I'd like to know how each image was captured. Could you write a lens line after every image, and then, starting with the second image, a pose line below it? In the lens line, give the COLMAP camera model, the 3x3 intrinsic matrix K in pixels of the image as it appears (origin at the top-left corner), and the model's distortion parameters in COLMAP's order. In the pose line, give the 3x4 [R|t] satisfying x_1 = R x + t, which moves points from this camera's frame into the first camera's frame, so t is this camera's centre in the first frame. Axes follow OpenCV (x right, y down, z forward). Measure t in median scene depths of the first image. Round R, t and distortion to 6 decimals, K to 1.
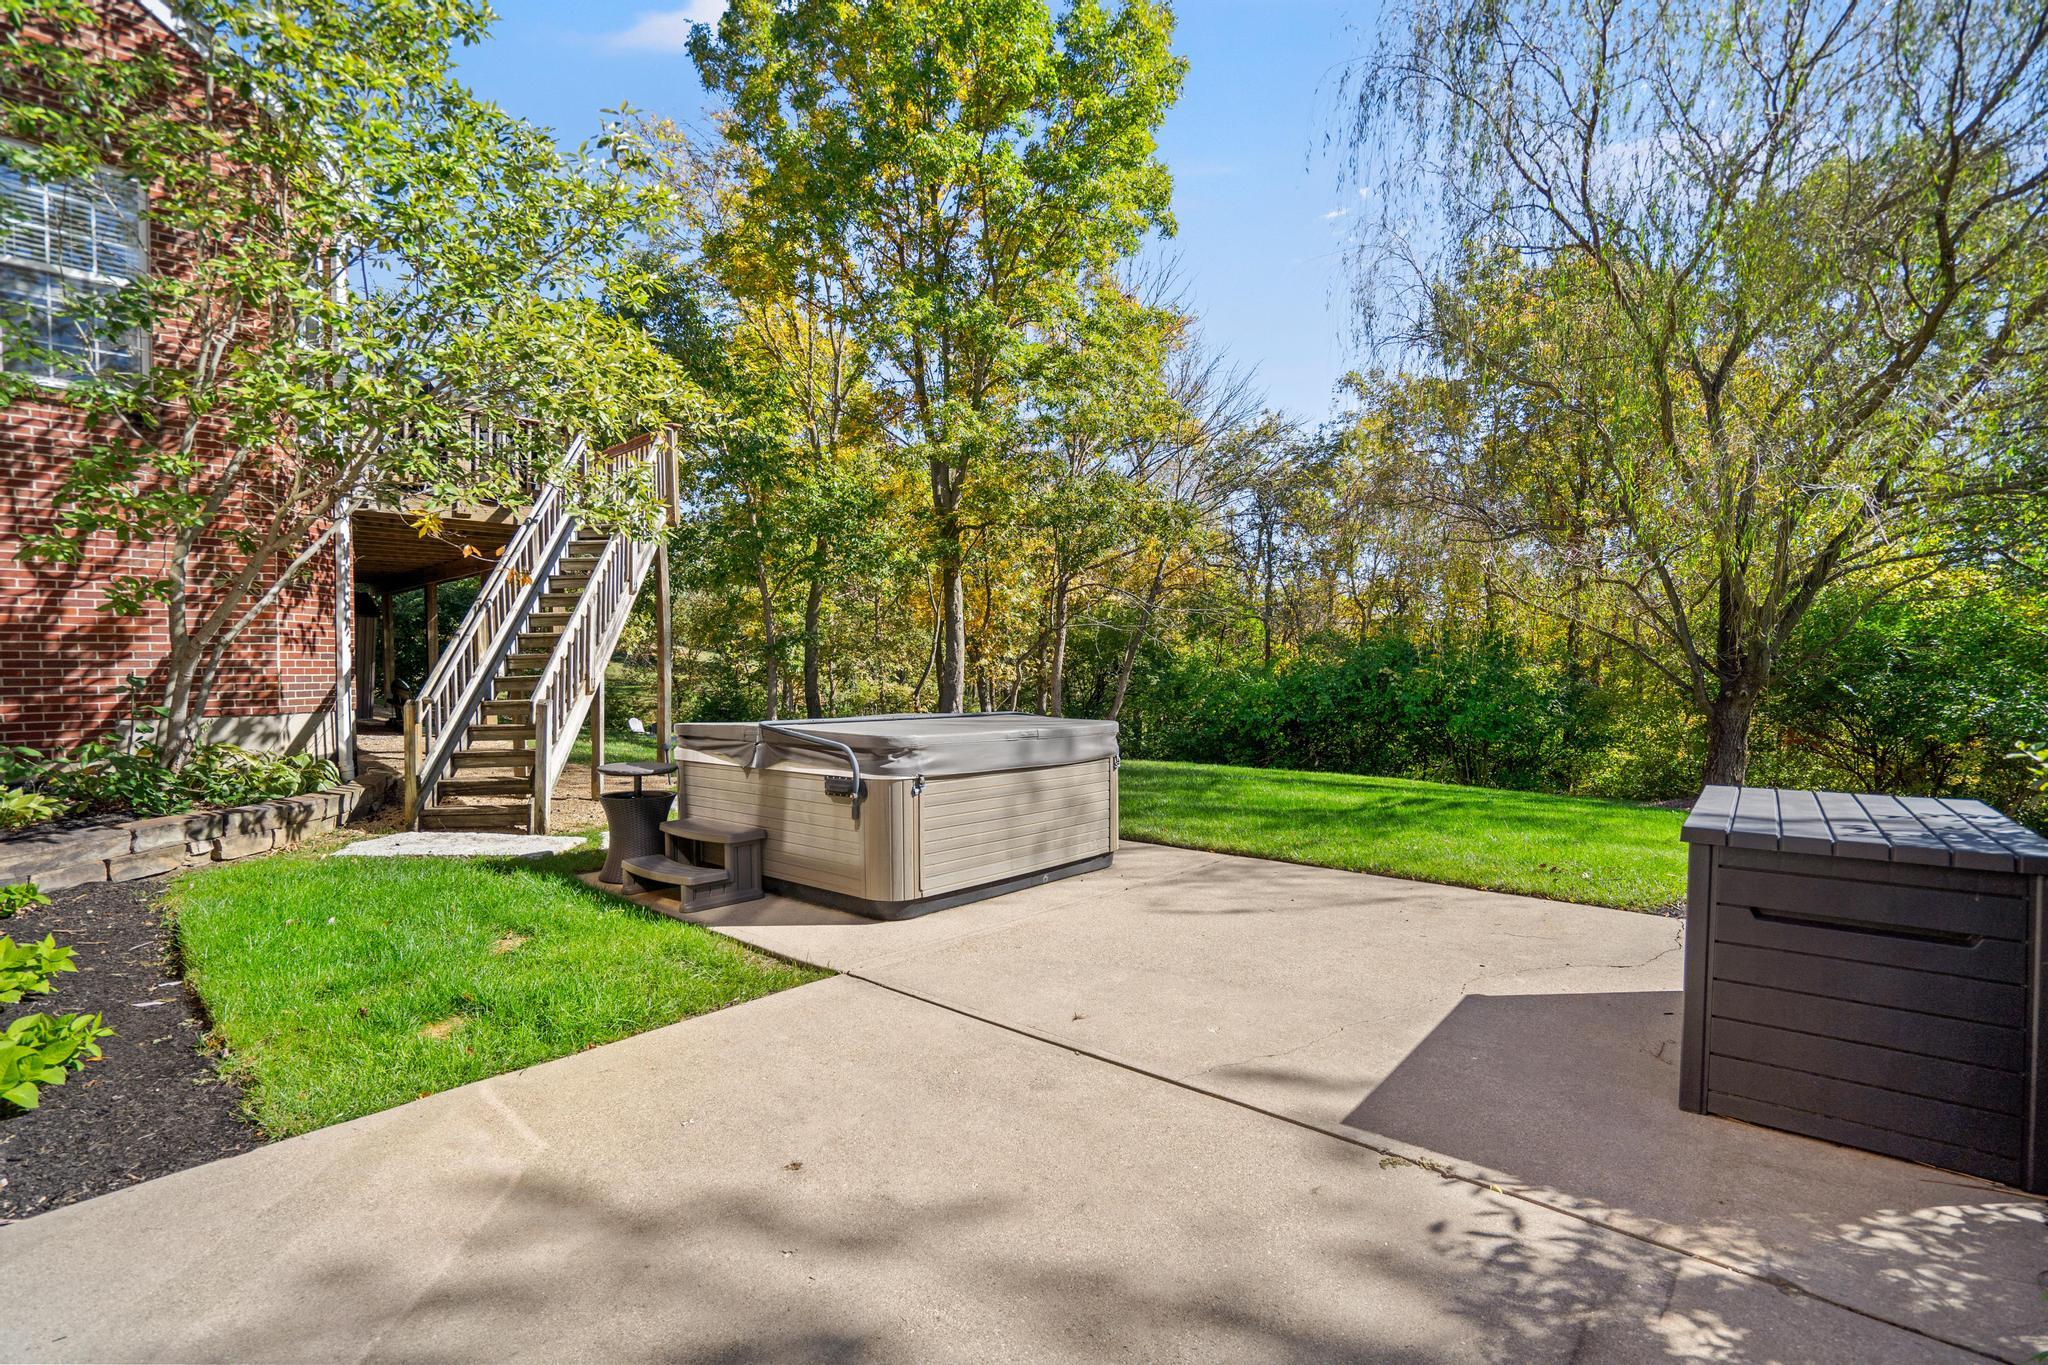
lens RADIAL K [[952.2, 0, 1025.6], [0, 952.2, 677.0], [0, 0, 1]] dist [-0.000293, -0.000121]
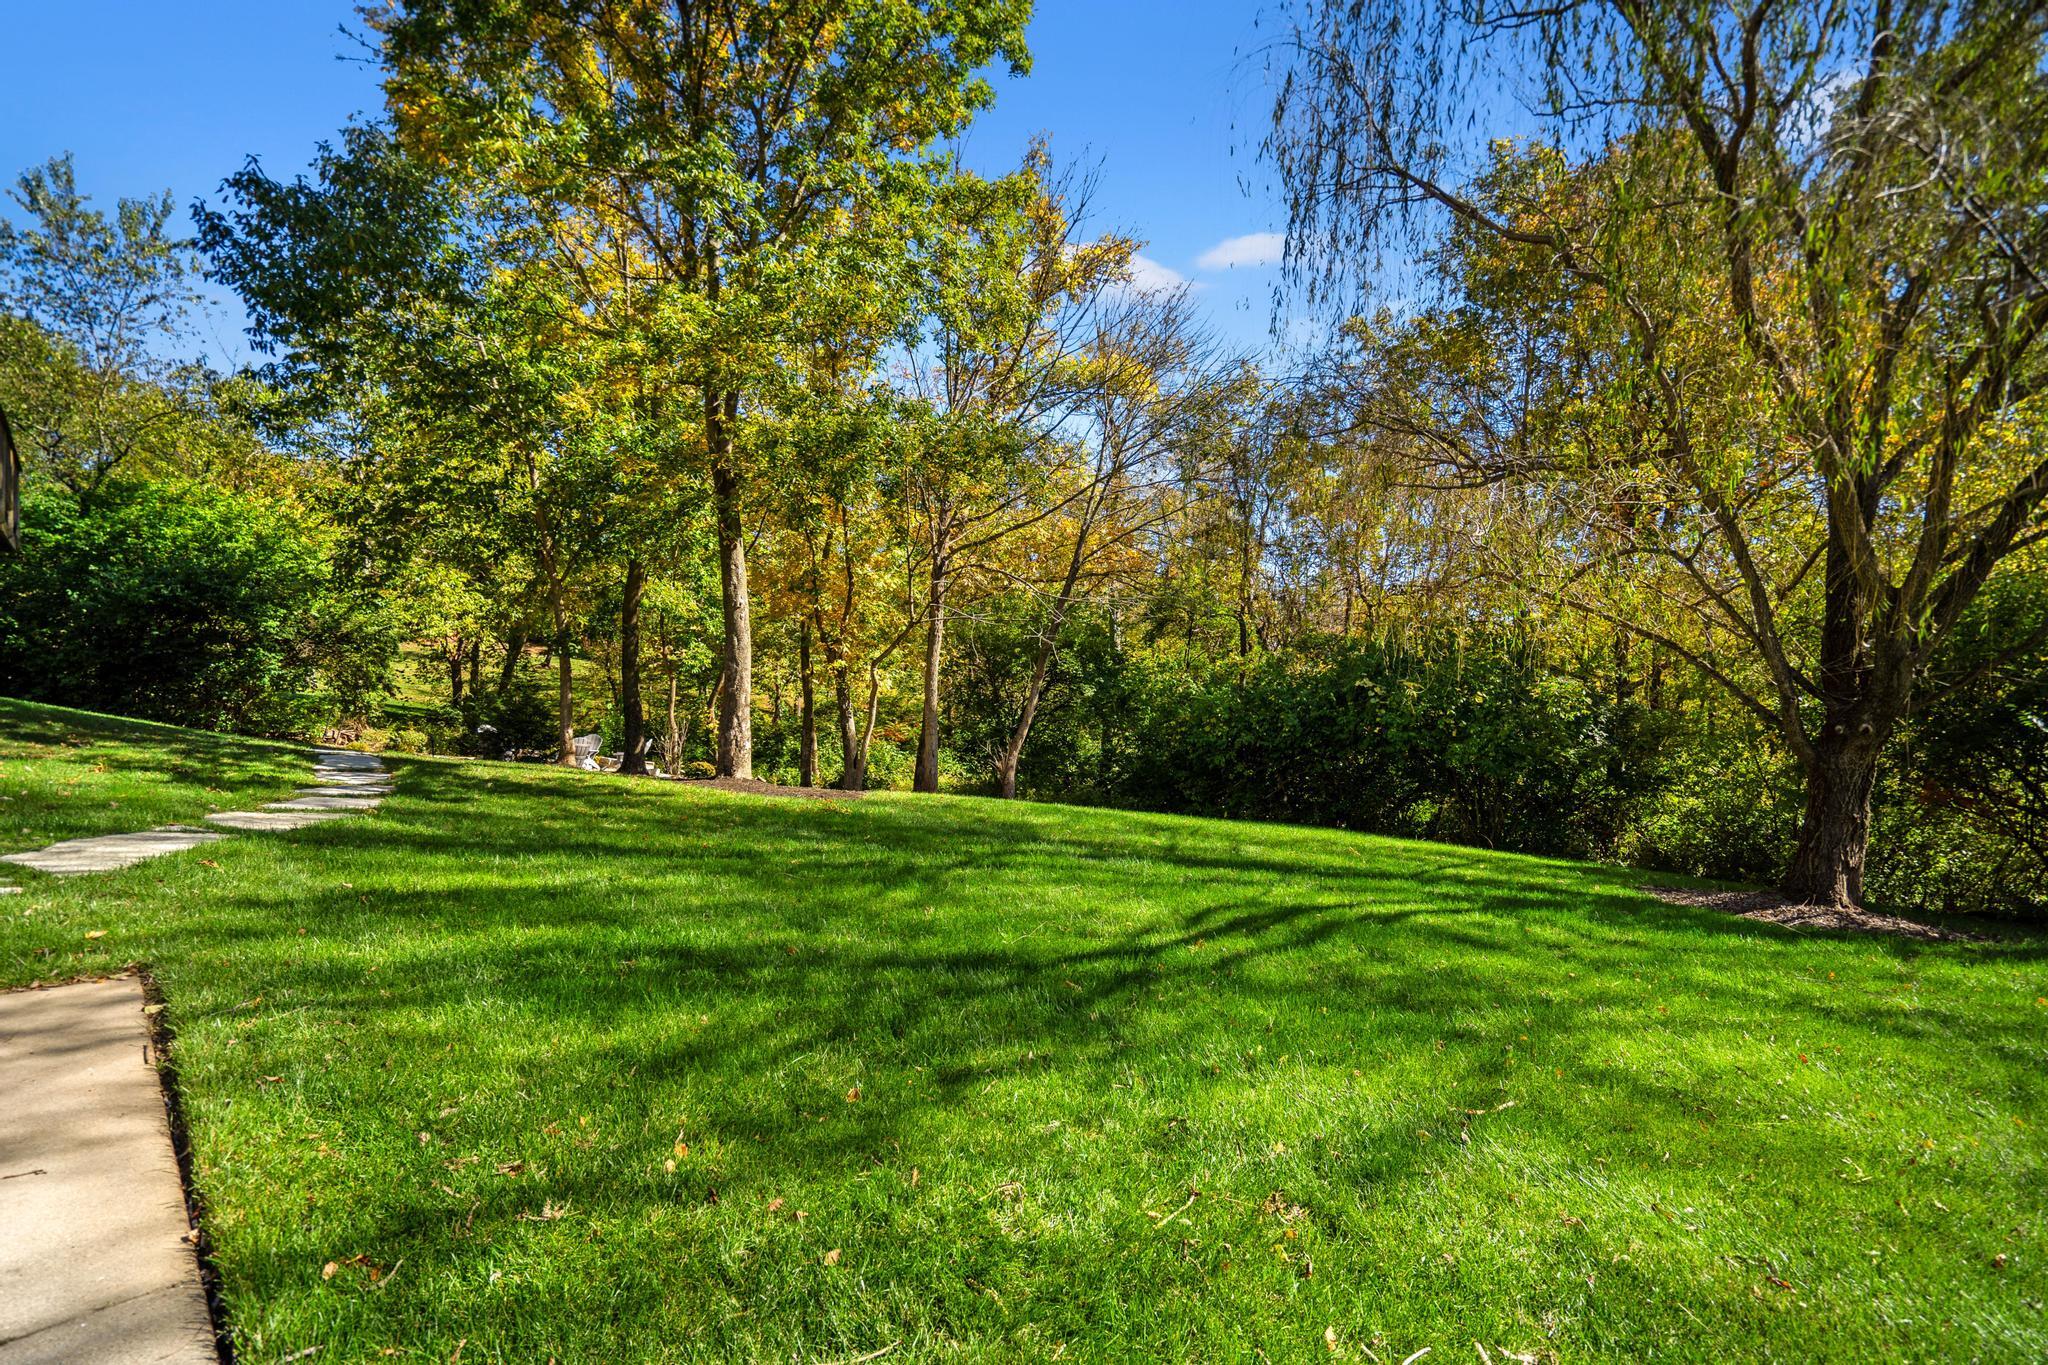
lens RADIAL K [[952.2, 0, 1021.6], [0, 952.2, 688.5], [0, 0, 1]] dist [-0.000293, -0.000121]
pose [[0.997626, 0.018367, -0.066375, 0.159313], [-0.018172, 0.999829, 0.003538, -0.000353], [0.066429, -0.002324, 0.997788, 0.222575]]
